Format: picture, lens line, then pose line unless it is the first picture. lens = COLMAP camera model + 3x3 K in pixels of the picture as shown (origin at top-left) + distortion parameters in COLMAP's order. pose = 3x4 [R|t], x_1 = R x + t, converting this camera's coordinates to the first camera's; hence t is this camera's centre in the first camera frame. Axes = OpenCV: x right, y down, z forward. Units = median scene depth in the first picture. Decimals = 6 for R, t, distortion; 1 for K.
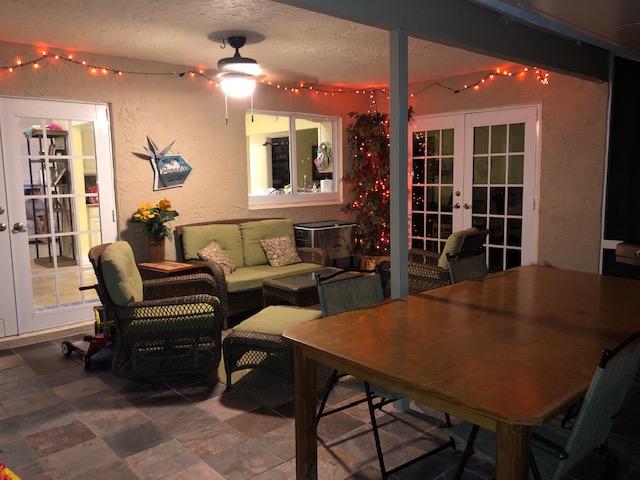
lens RADIAL K [[522.4, 0, 317.2], [0, 522.4, 236.0], [0, 0, 1]] dist [0.017919, -0.015332]
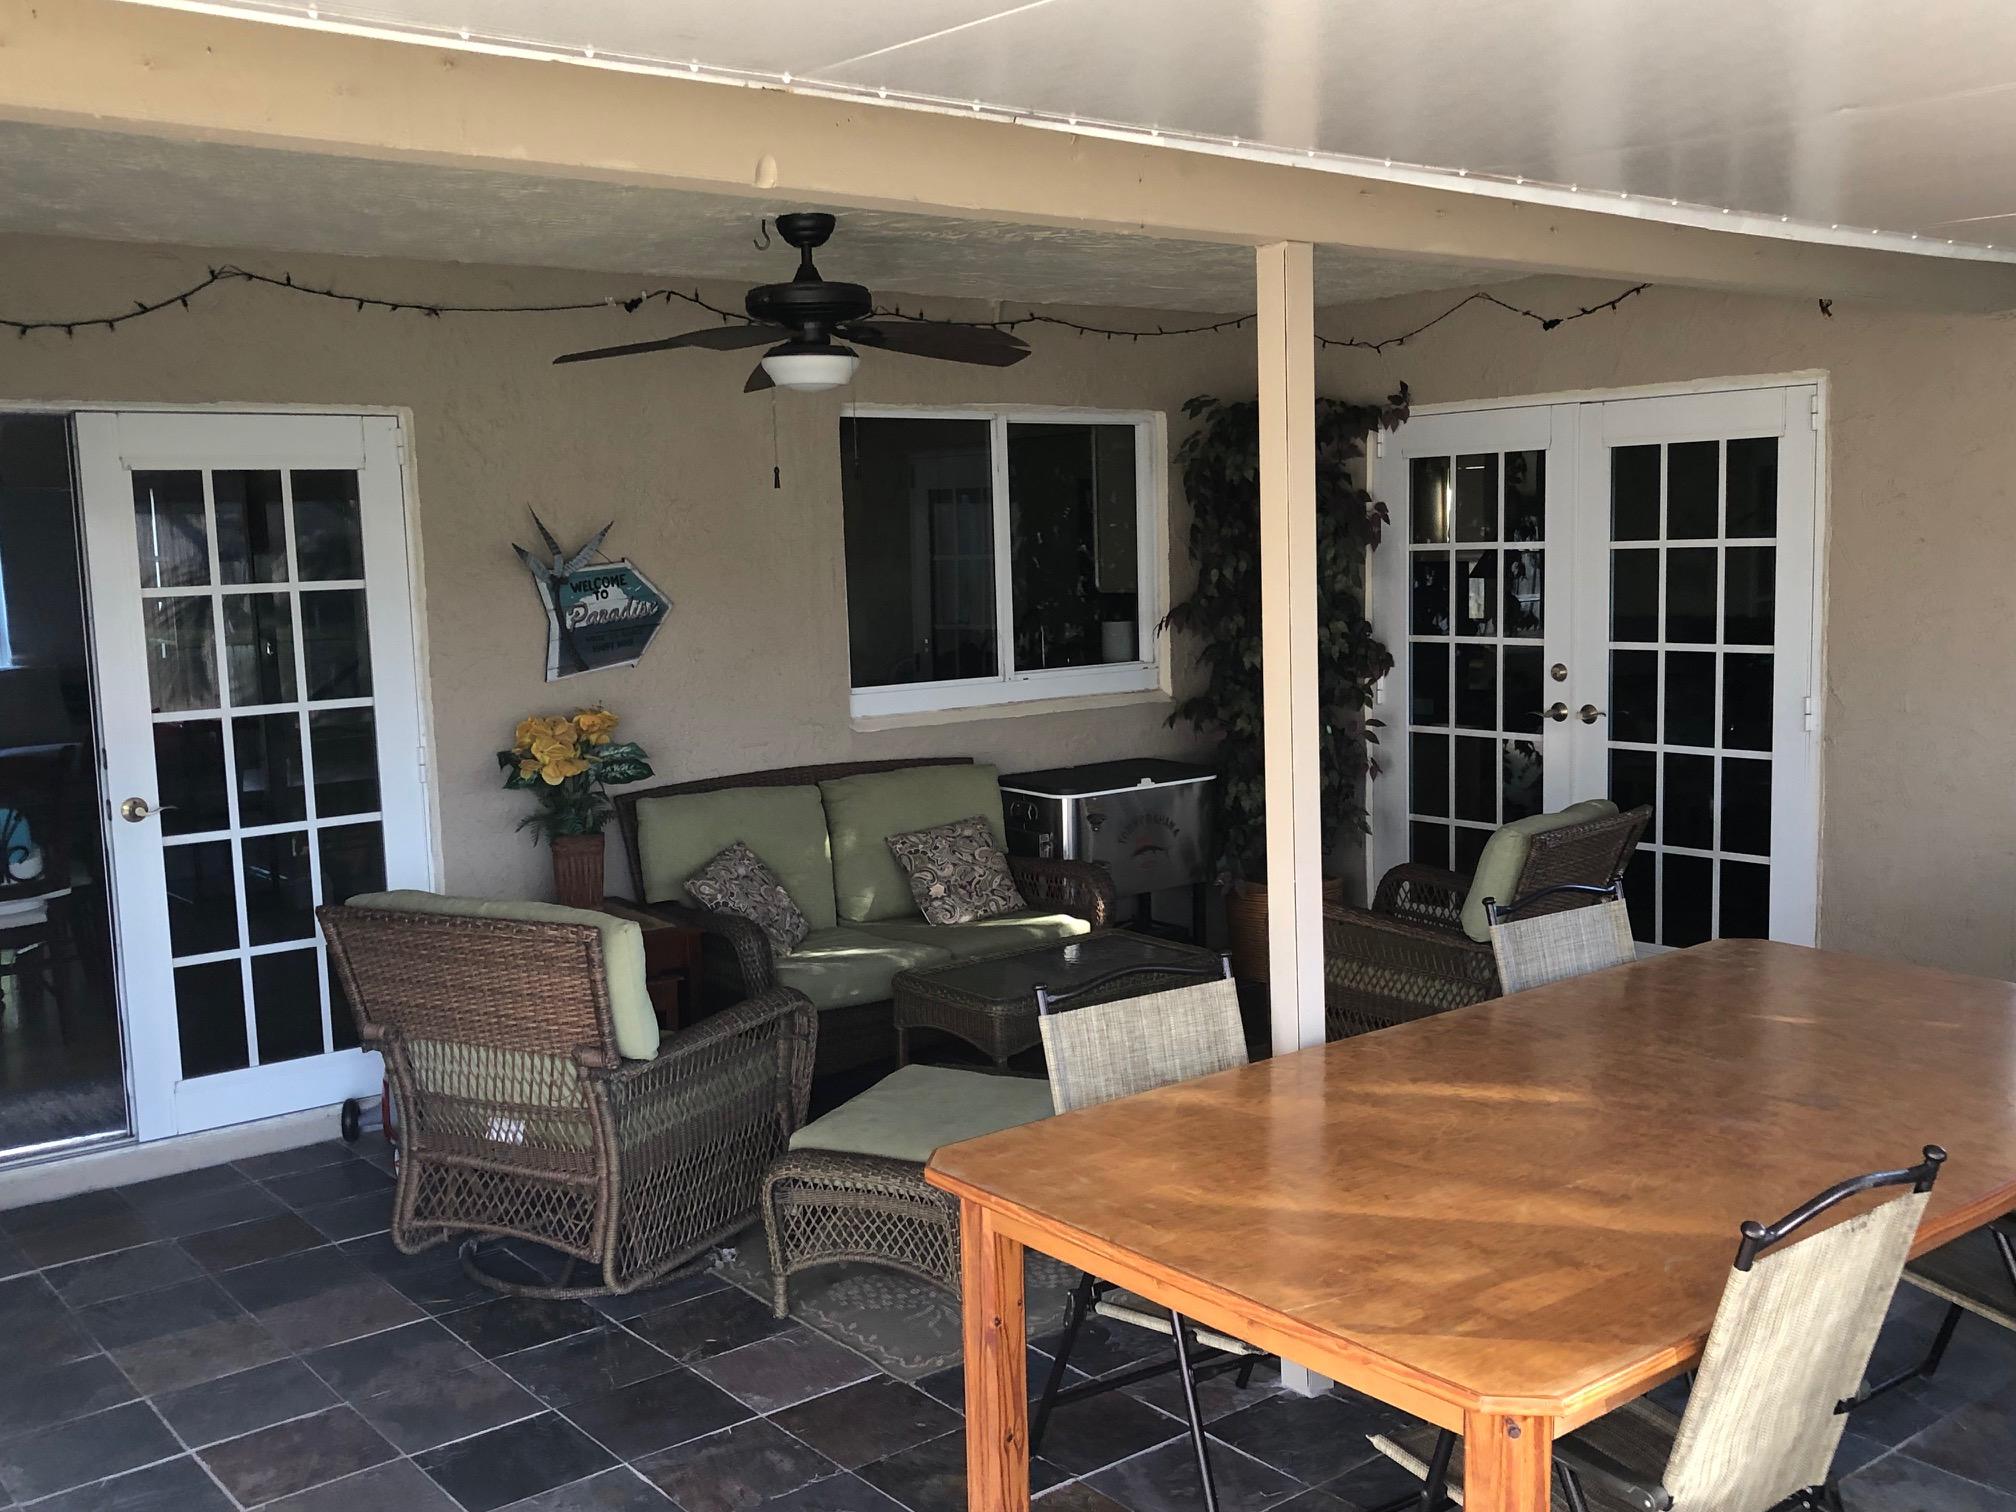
lens RADIAL K [[1995.8, 0, 1005.3], [0, 1995.8, 763.9], [0, 0, 1]] dist [0.008631, 0.000000]
pose [[0.997894, -0.004812, -0.064685, 0.032142], [0.005214, 0.999968, 0.006046, -0.039448], [0.064654, -0.006370, 0.997887, -0.147480]]
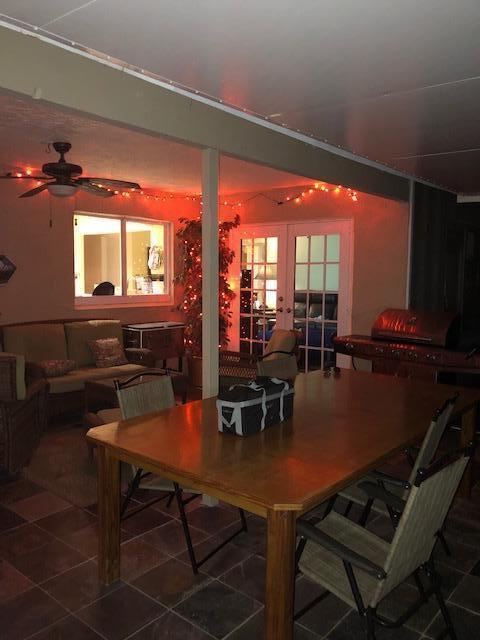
lens RADIAL K [[522.4, 0, 235.0], [0, 522.4, 315.7], [0, 0, 1]] dist [0.017919, -0.015332]
pose [[0.990646, 0.017209, 0.135370, 0.035373], [-0.012245, 0.999225, -0.037418, -0.005399], [-0.135909, 0.035410, 0.990088, -0.036895]]
